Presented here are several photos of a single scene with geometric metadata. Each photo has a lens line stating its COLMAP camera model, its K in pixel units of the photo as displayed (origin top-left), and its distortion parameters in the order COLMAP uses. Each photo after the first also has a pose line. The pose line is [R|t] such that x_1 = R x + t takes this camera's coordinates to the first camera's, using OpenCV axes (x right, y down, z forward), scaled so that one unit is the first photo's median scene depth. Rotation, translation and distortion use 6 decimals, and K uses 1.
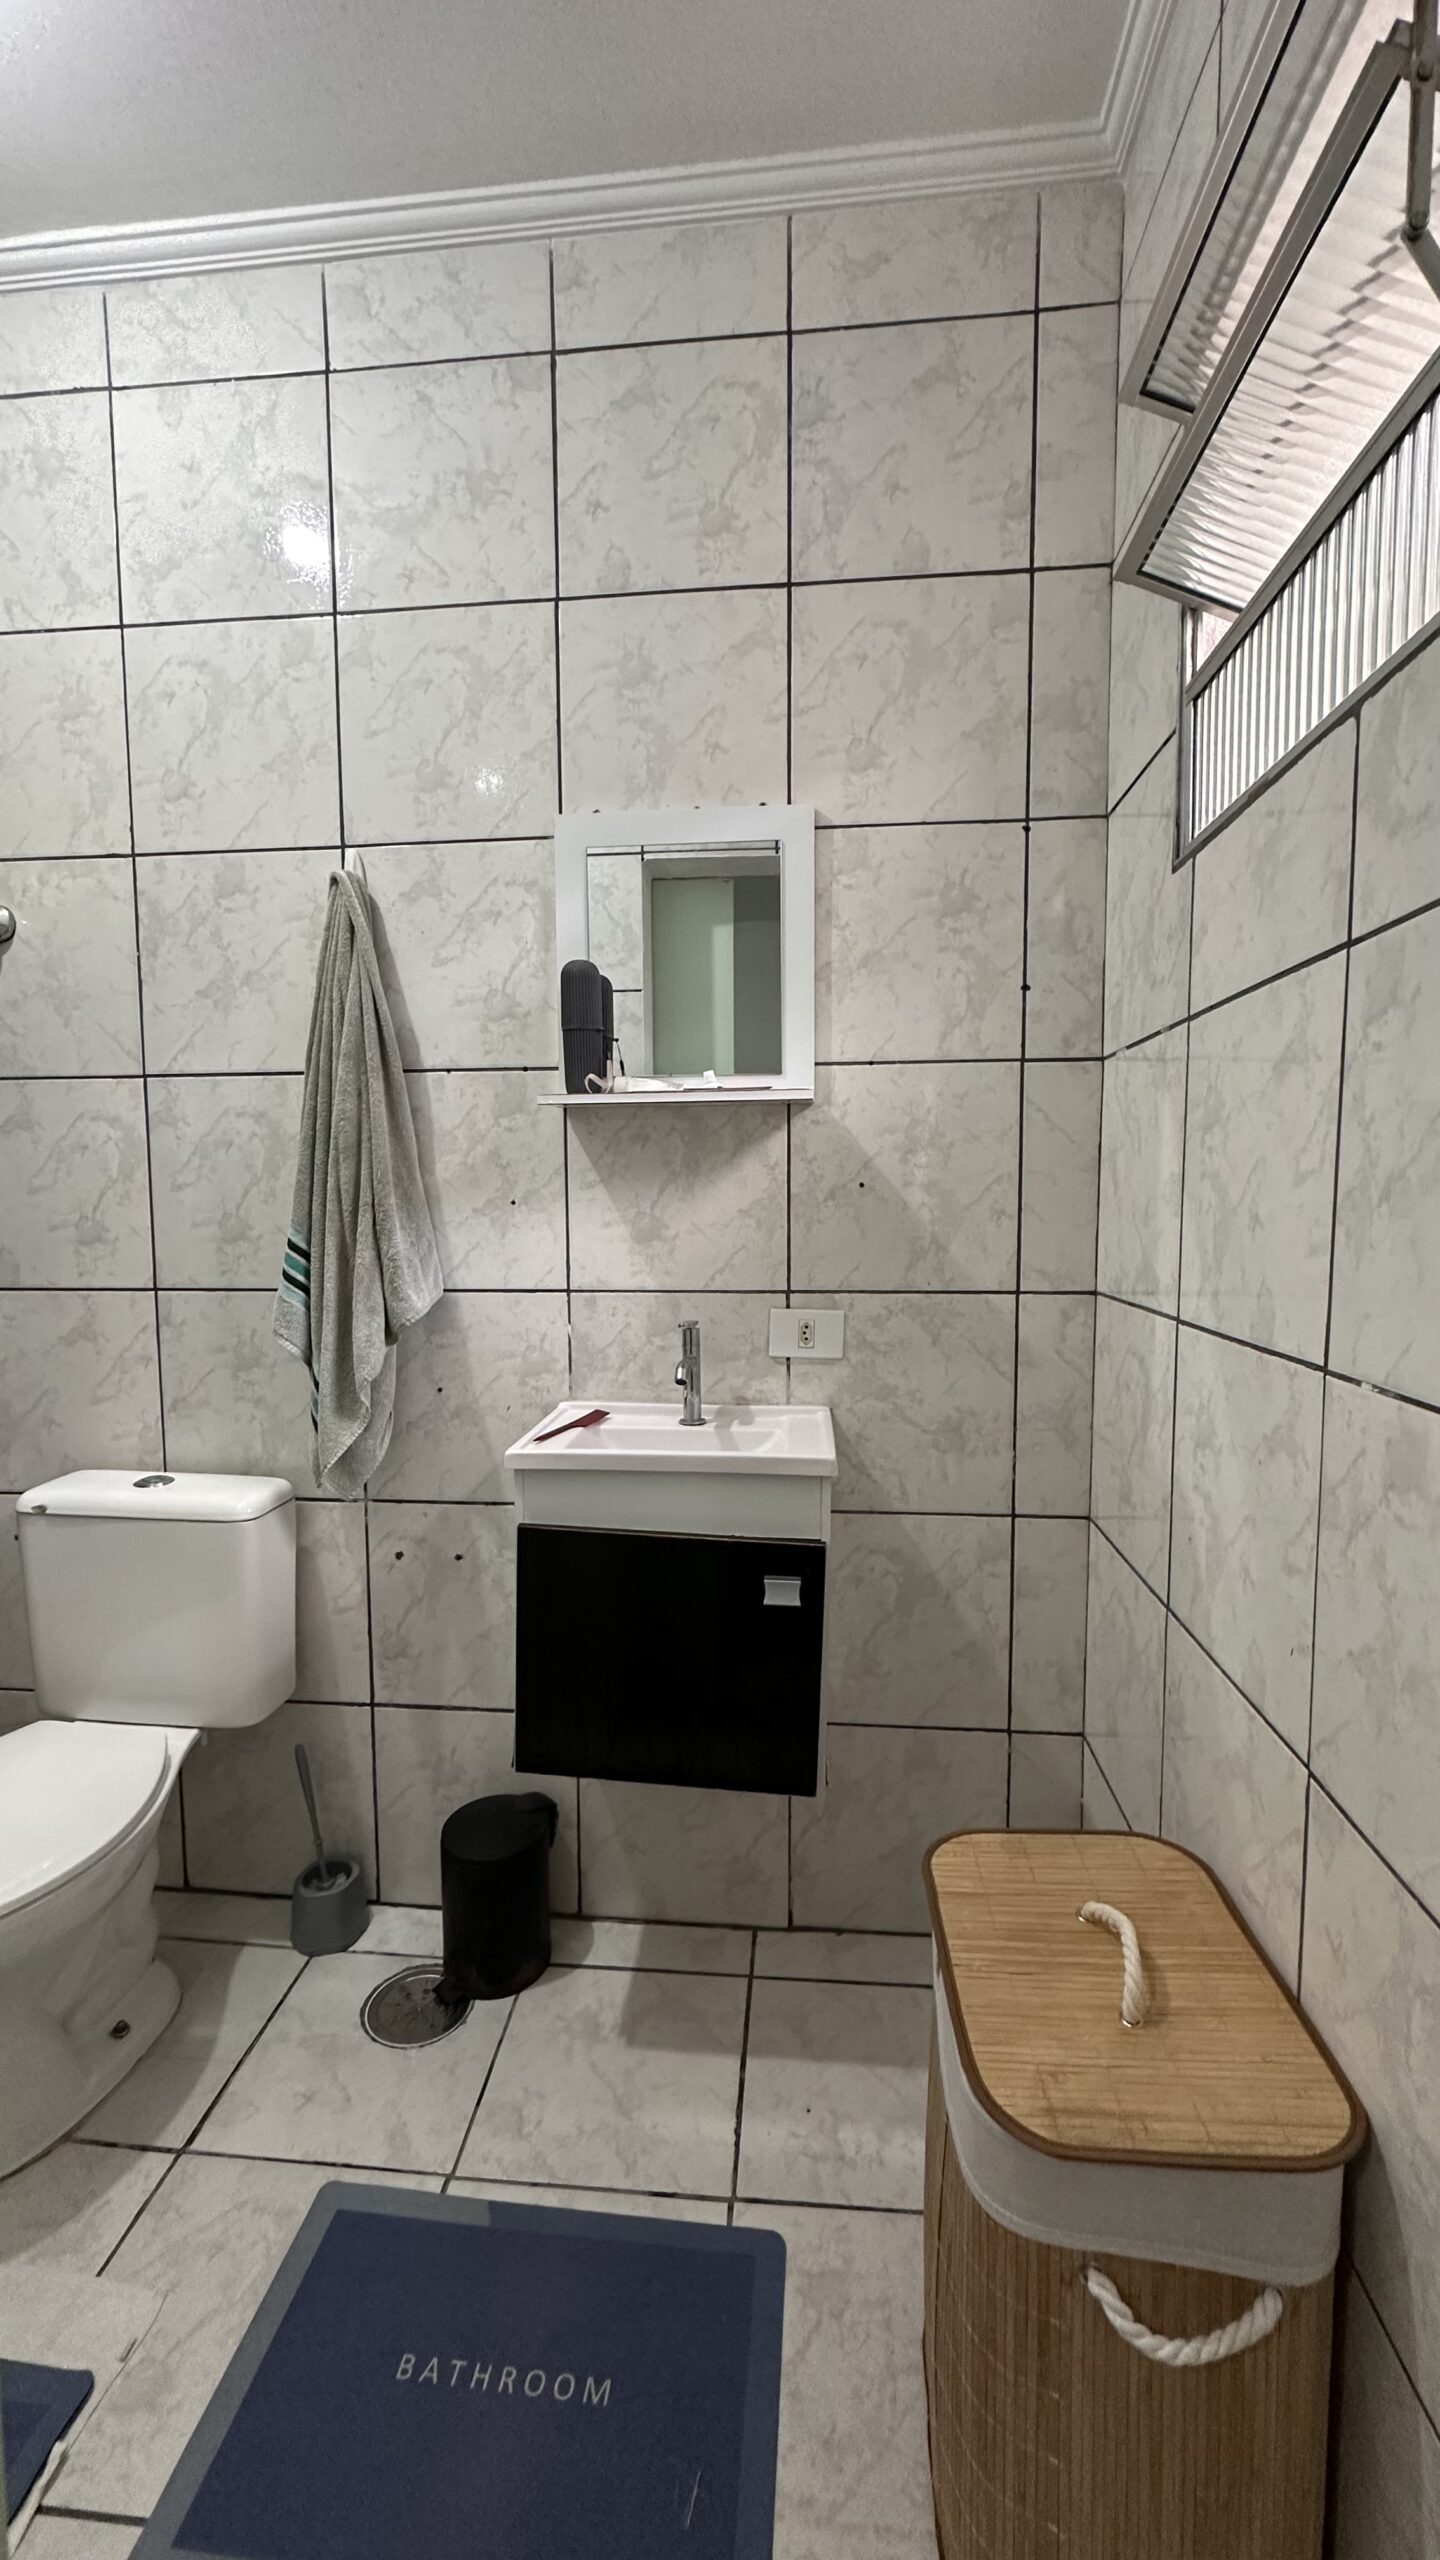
lens RADIAL K [[1019.6, 0, 718.7], [0, 1019.6, 1276.1], [0, 0, 1]] dist [-0.001954, -0.000104]
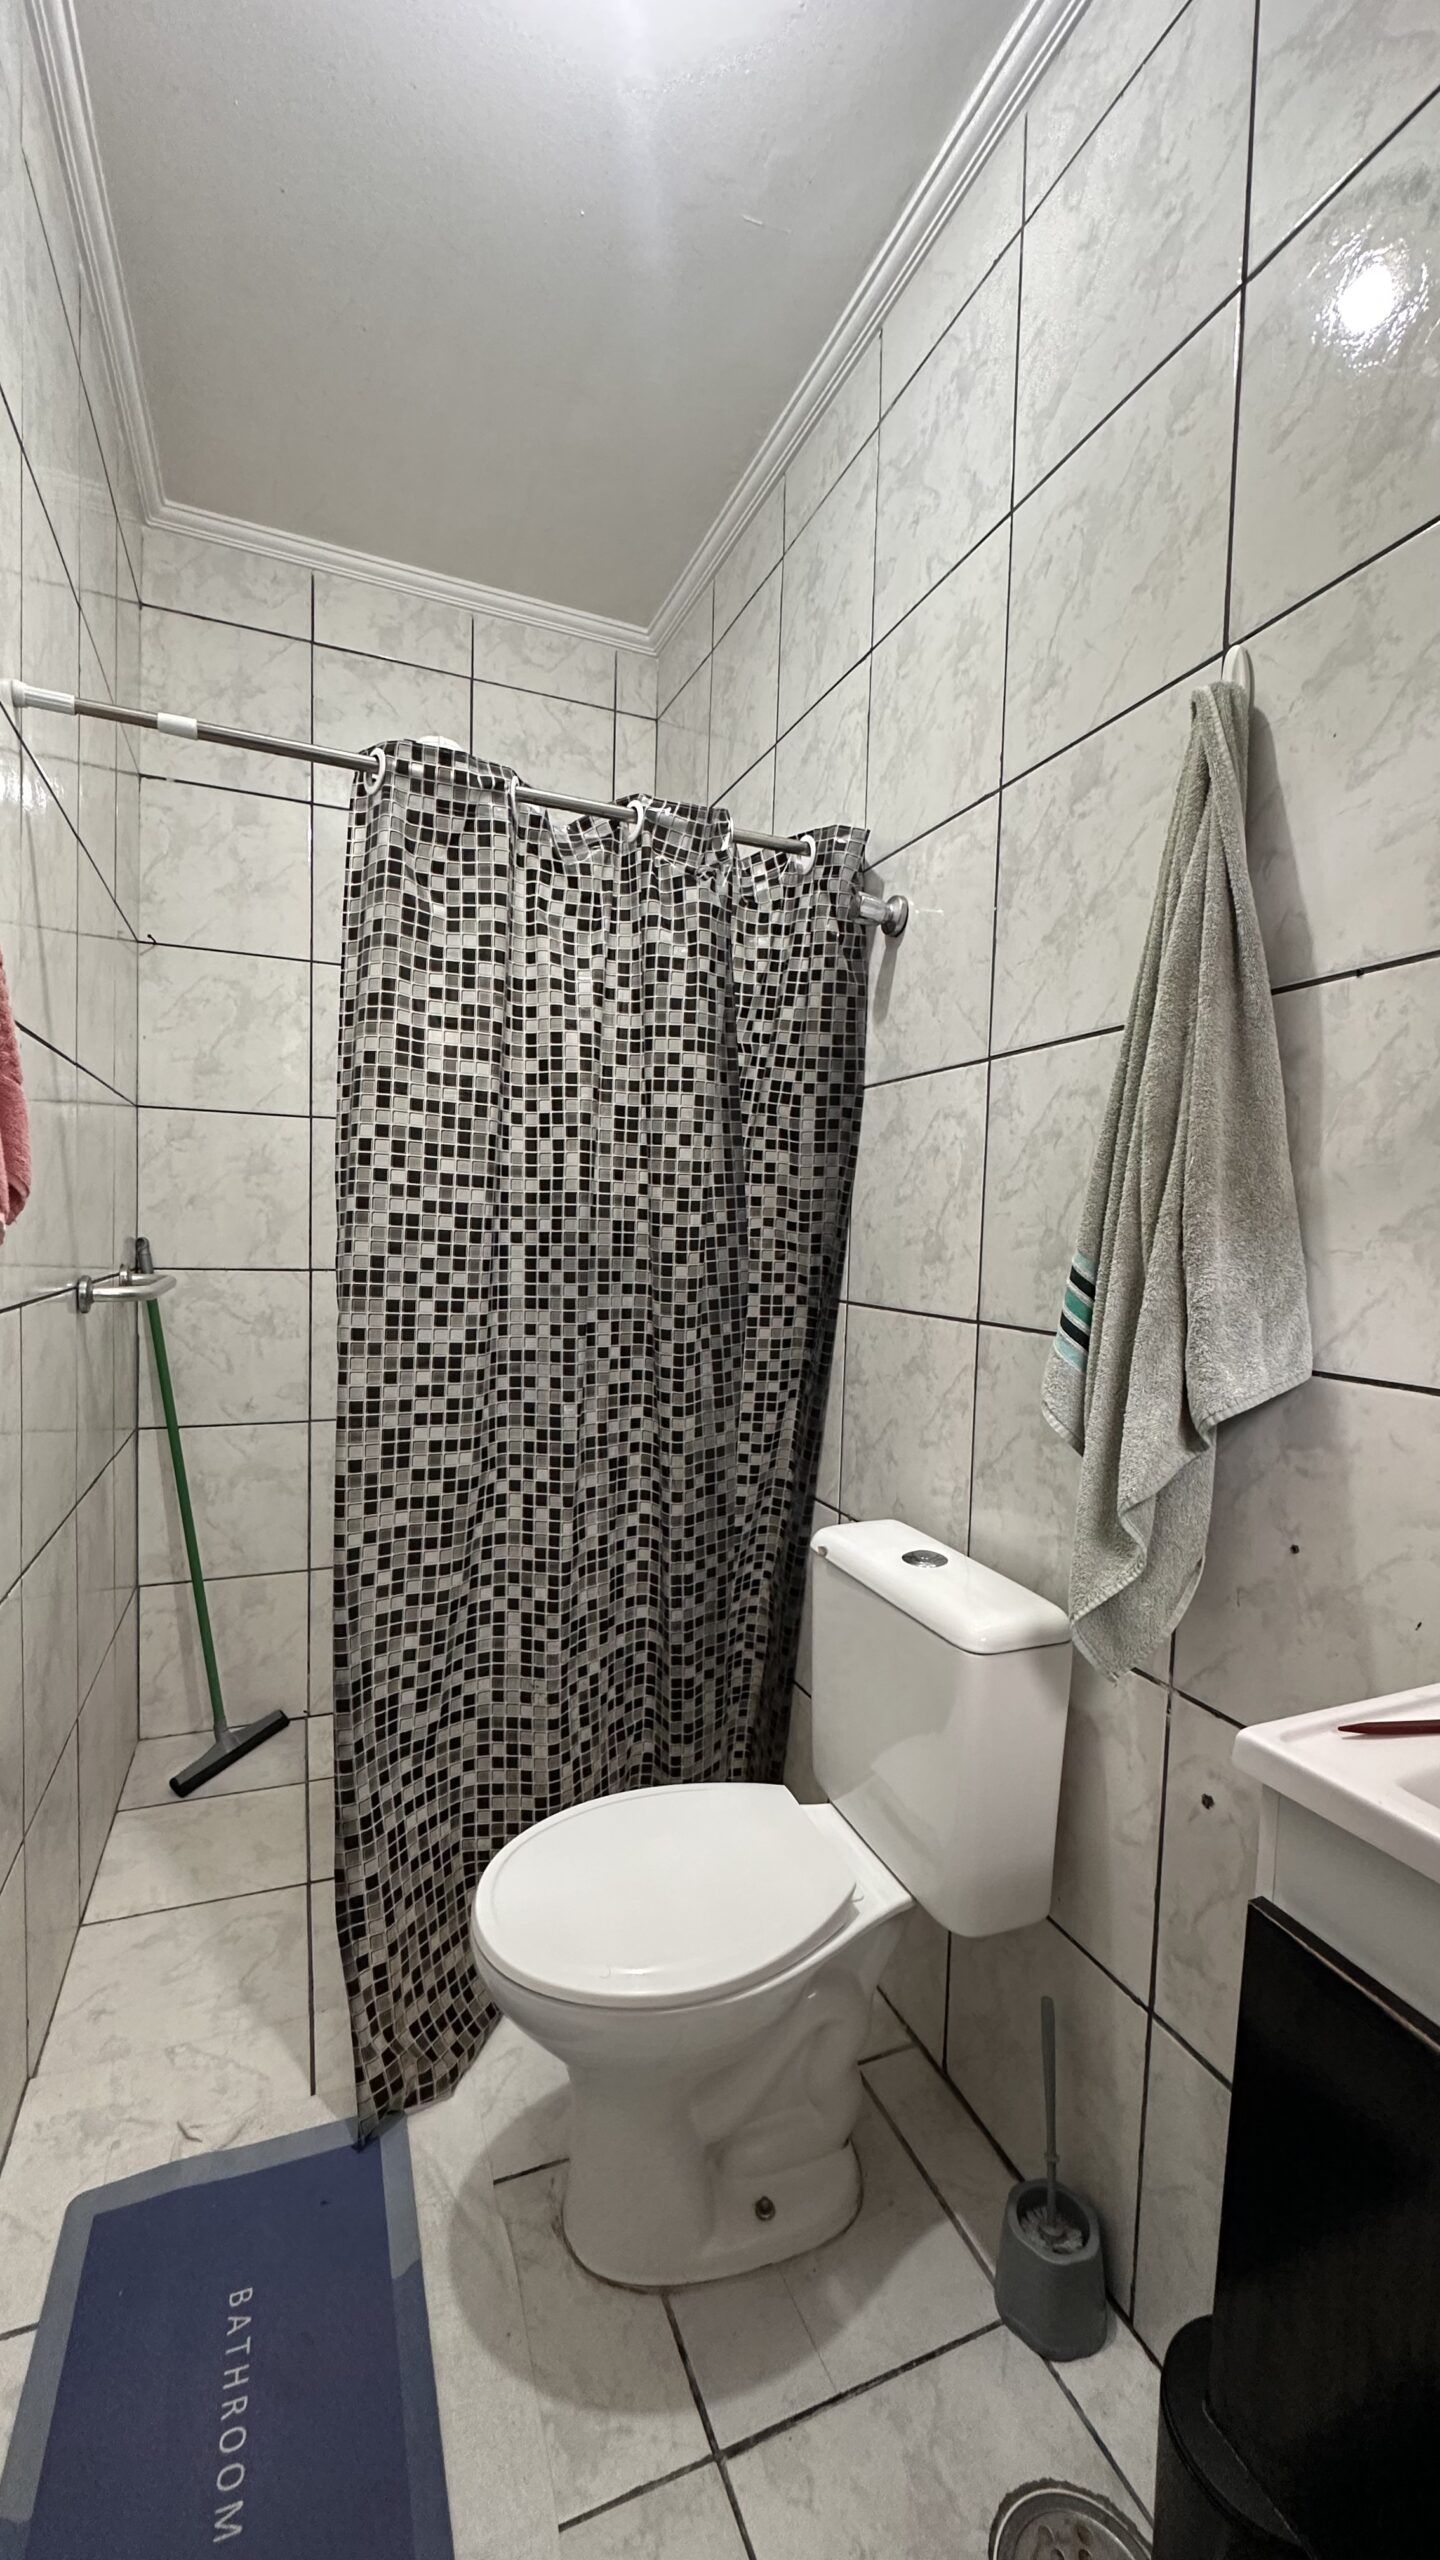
lens RADIAL K [[1019.6, 0, 723.8], [0, 1019.6, 1282.1], [0, 0, 1]] dist [-0.001954, -0.000104]
pose [[0.470395, 0.063450, -0.880172, 0.063545], [-0.100449, 0.994779, 0.018028, -0.013272], [0.876720, 0.079932, 0.474313, 0.456475]]
